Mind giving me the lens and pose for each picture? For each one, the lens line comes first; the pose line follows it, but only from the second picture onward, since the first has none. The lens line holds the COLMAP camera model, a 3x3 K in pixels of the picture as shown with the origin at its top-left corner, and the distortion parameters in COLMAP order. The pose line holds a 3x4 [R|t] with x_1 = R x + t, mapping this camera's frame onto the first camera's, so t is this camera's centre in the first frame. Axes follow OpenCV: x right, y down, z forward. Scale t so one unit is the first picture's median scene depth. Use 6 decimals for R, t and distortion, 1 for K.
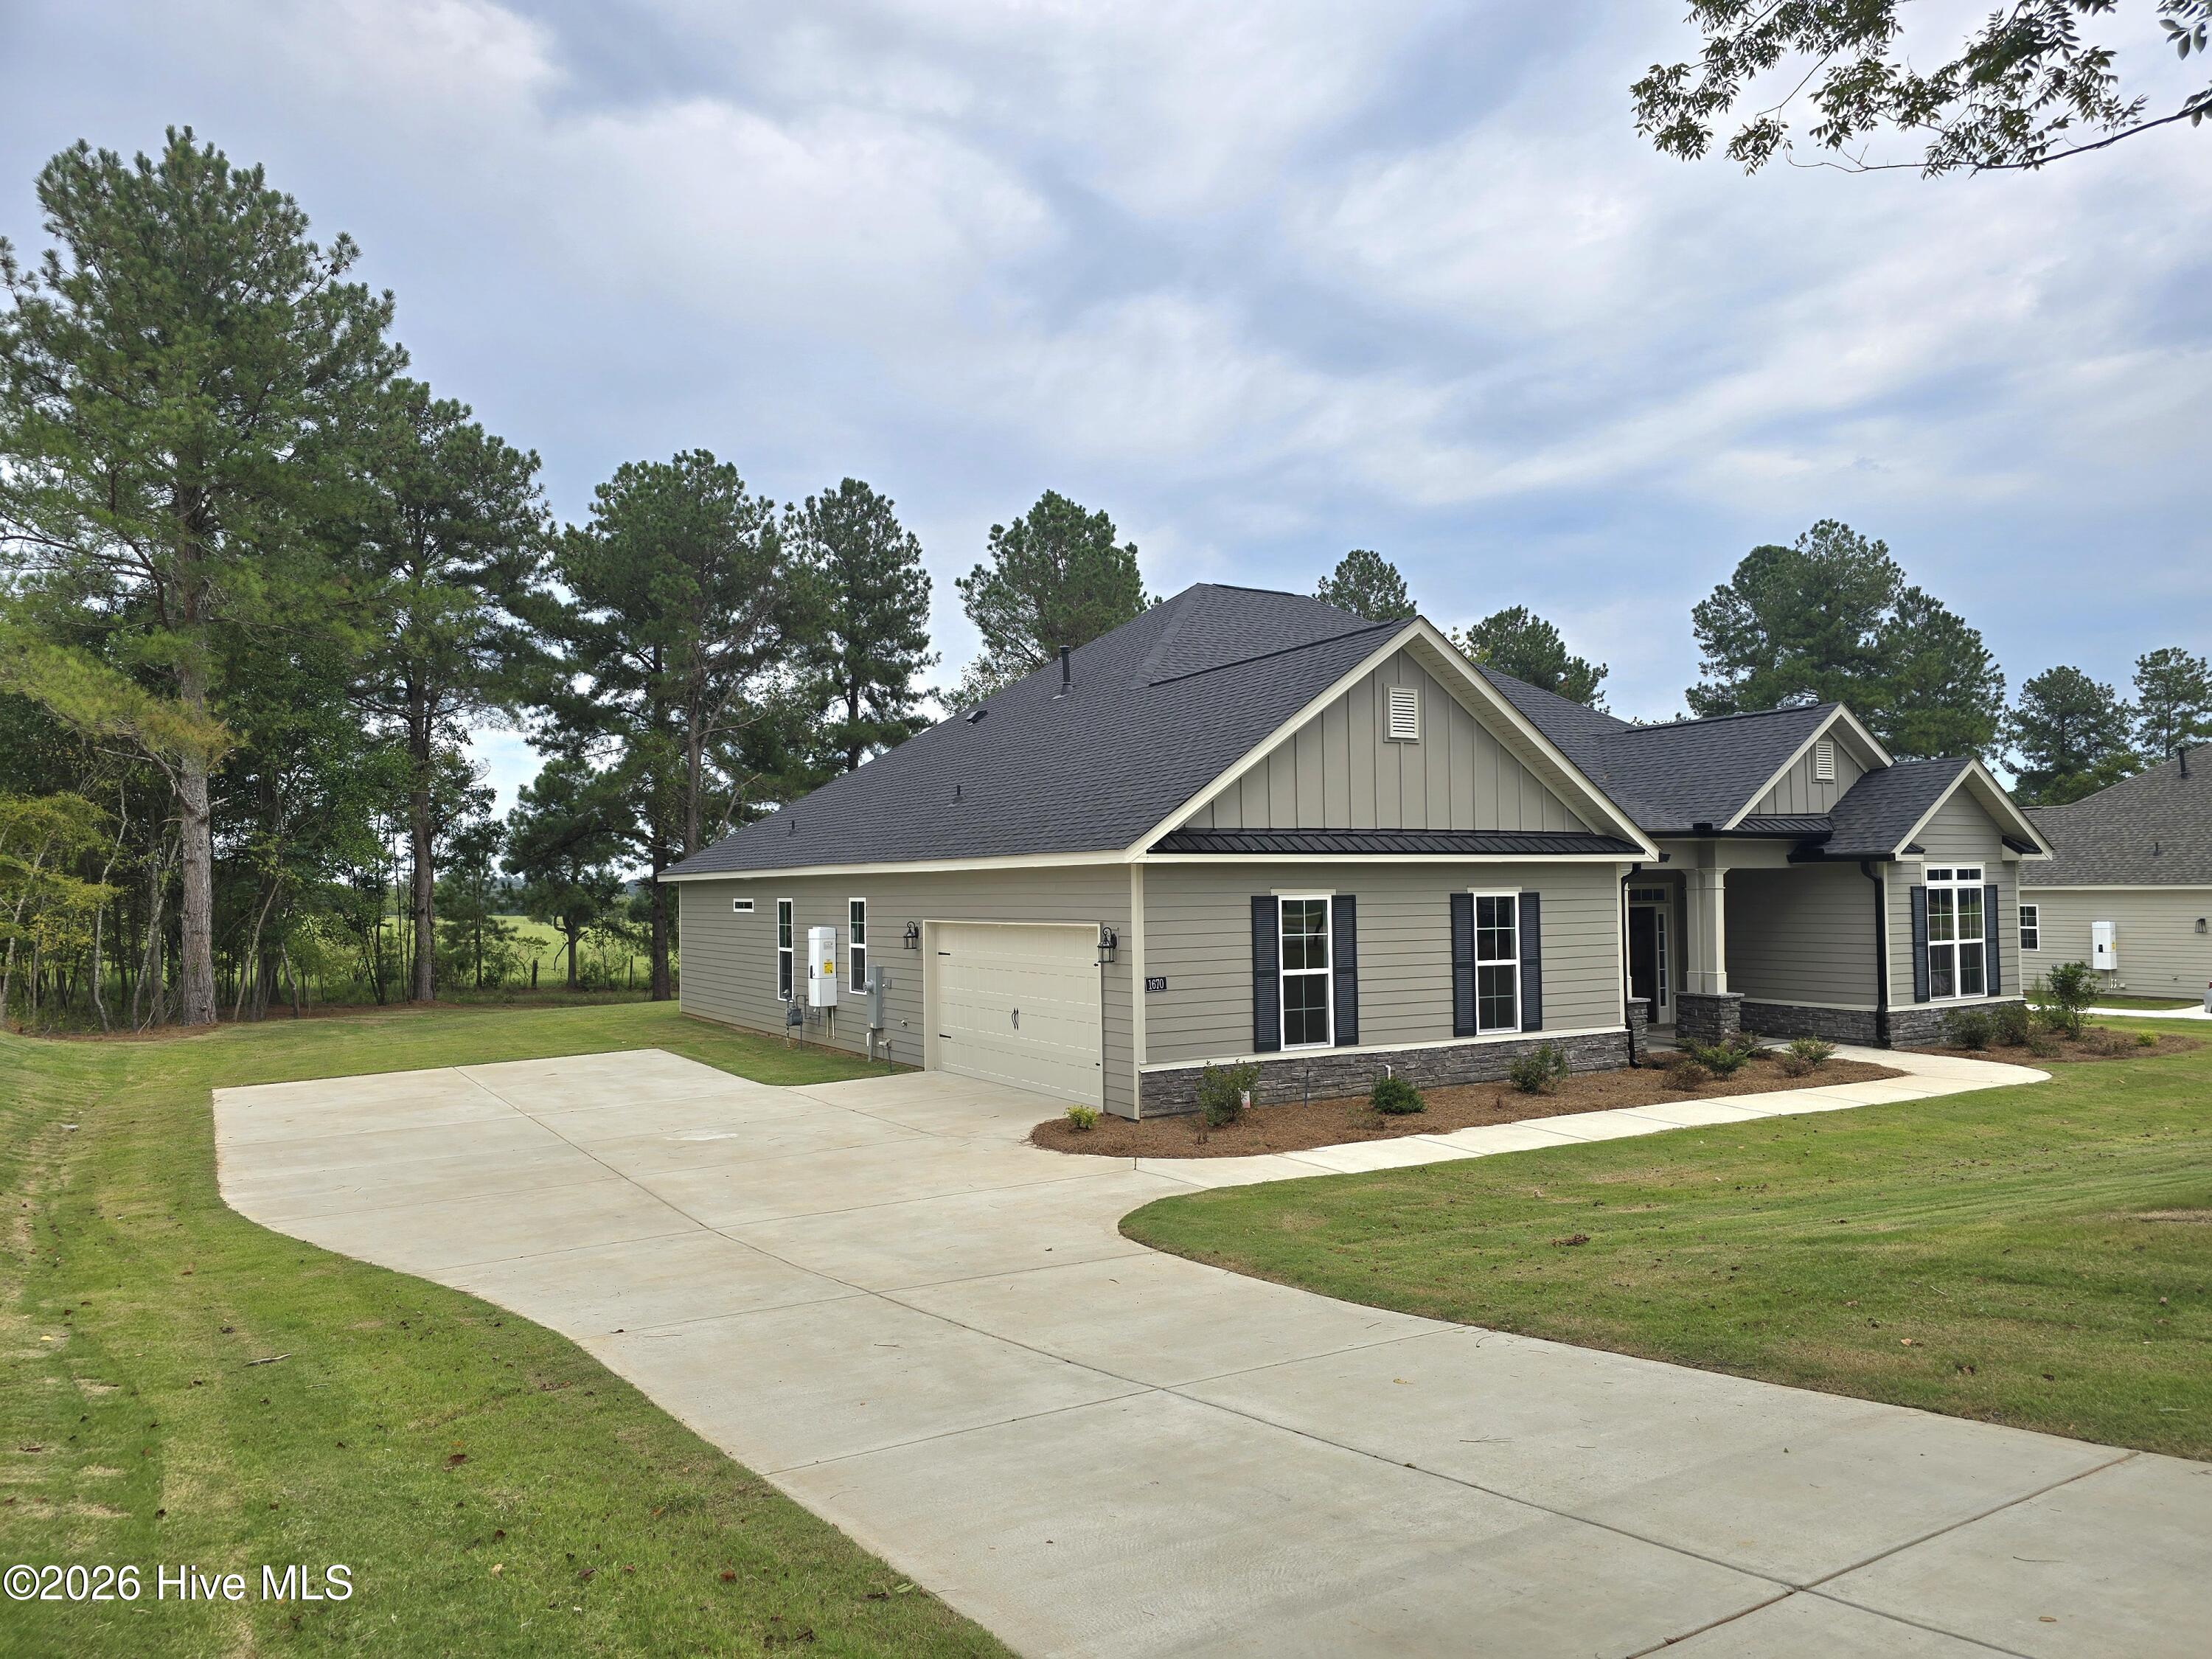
lens RADIAL K [[1724.4, 0, 1106.0], [0, 1724.4, 829.5], [0, 0, 1]] dist [0.003257, 0.001166]
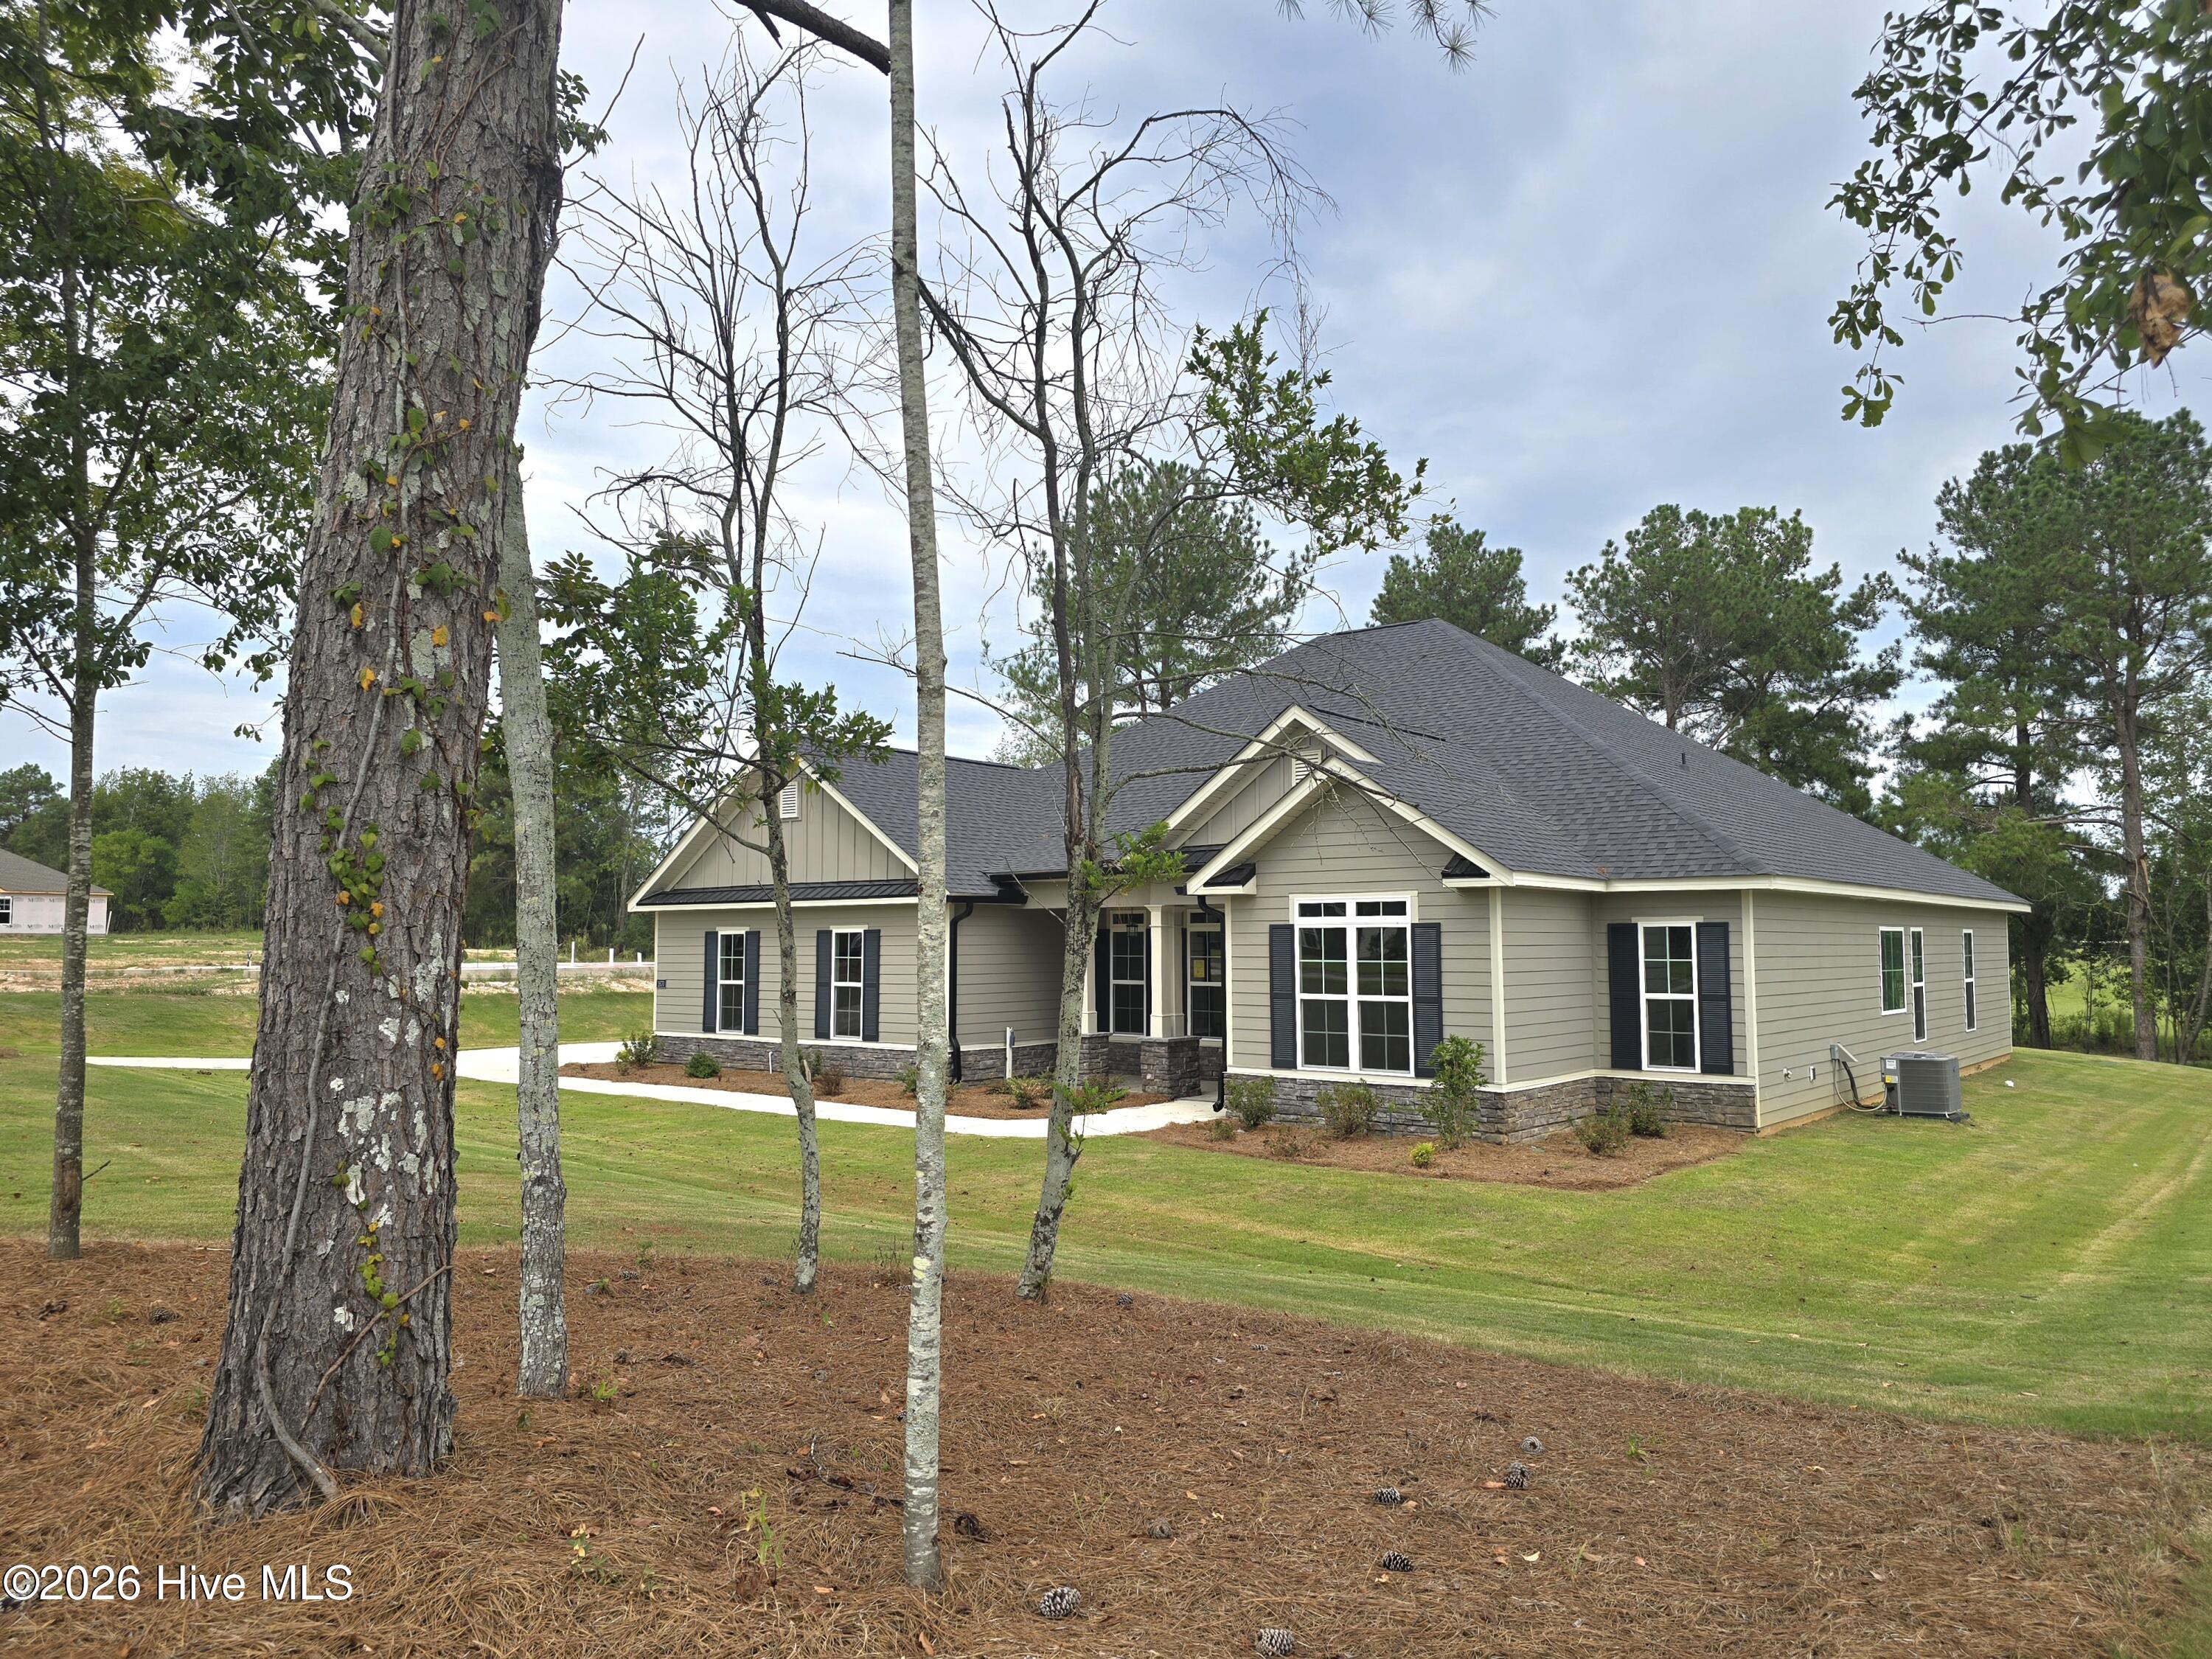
lens RADIAL K [[1489.7, 0, 1106.0], [0, 1489.7, 829.5], [0, 0, 1]] dist [0.083219, -0.077728]
pose [[0.288285, -0.050628, -0.956205, 1.097270], [0.044268, 0.998238, -0.039507, 0.012172], [0.956521, -0.030940, 0.290019, 0.705315]]
